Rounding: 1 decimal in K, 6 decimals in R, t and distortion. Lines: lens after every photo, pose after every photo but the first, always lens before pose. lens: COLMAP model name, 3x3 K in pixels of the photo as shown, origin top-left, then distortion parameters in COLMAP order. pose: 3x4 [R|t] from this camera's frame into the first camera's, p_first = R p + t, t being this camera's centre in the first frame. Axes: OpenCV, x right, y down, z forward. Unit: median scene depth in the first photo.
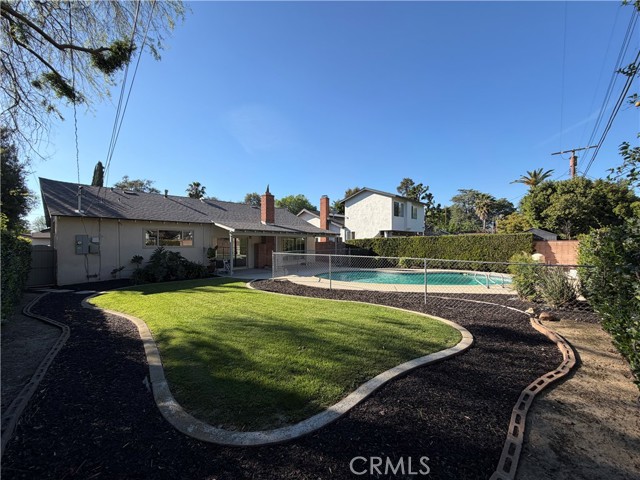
lens RADIAL K [[257.2, 0, 320.0], [0, 257.2, 240.0], [0, 0, 1]] dist [-0.000547, -0.000206]
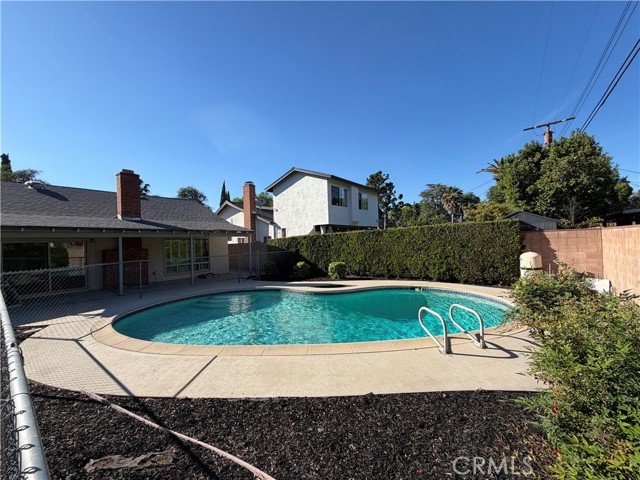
lens RADIAL K [[257.2, 0, 320.0], [0, 257.2, 240.0], [0, 0, 1]] dist [-0.000547, -0.000206]
pose [[0.995618, -0.032734, 0.087594, 0.174179], [0.032722, 0.999463, 0.001572, 0.004241], [-0.087599, 0.001301, 0.996155, 0.252369]]
